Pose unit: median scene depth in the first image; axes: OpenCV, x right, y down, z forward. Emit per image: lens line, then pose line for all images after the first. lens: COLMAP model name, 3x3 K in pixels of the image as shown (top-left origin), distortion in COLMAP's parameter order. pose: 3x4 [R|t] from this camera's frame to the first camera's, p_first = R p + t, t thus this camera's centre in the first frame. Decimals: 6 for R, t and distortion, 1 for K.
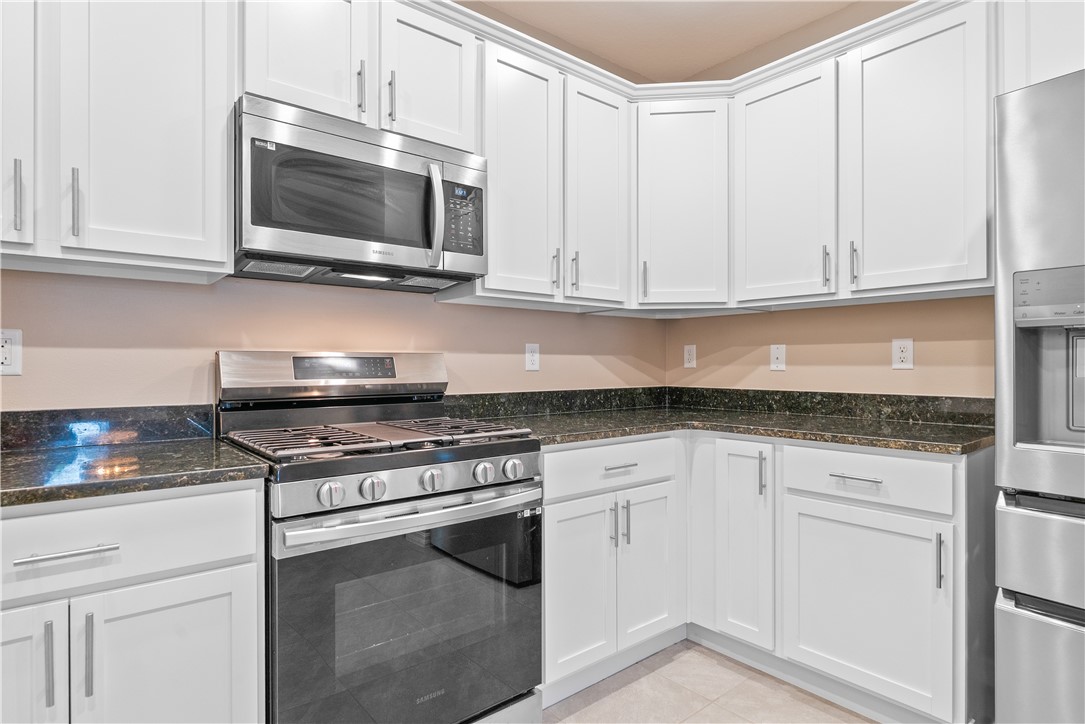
lens RADIAL K [[586.4, 0, 543.9], [0, 586.4, 360.6], [0, 0, 1]] dist [-0.013143, 0.001491]
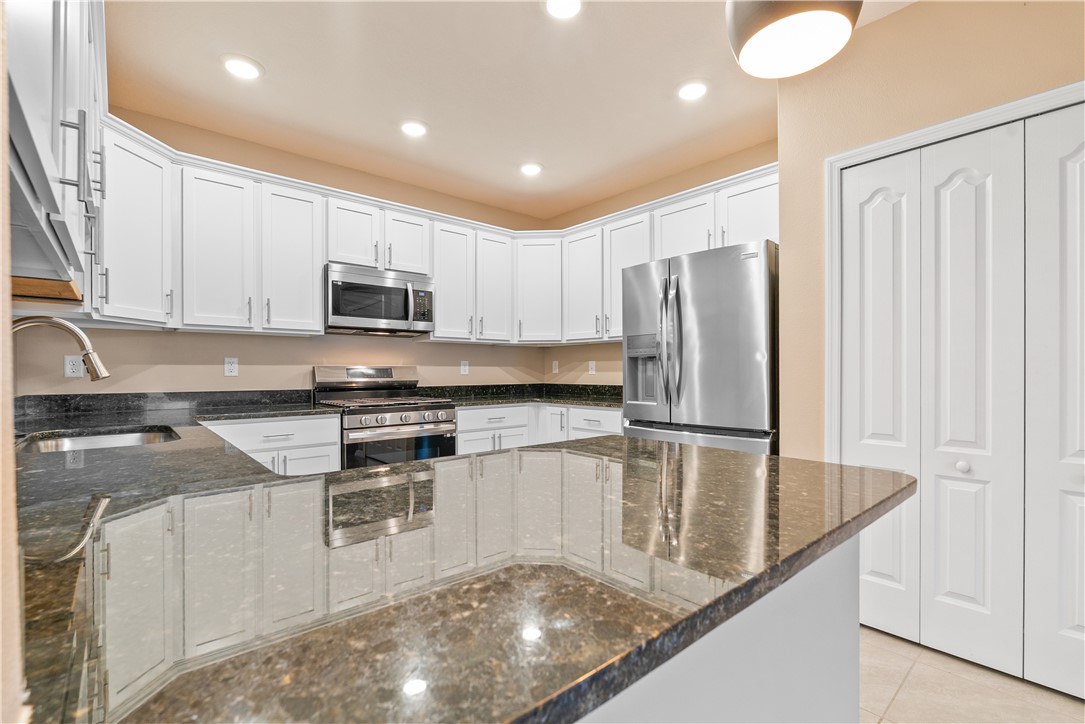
lens RADIAL K [[488.6, 0, 541.3], [0, 488.6, 368.6], [0, 0, 1]] dist [0.001309, -0.000067]
pose [[0.999713, -0.002247, 0.023855, 0.268919], [0.002238, 0.999997, 0.000397, -0.004653], [-0.023856, -0.000344, 0.999715, -0.871926]]
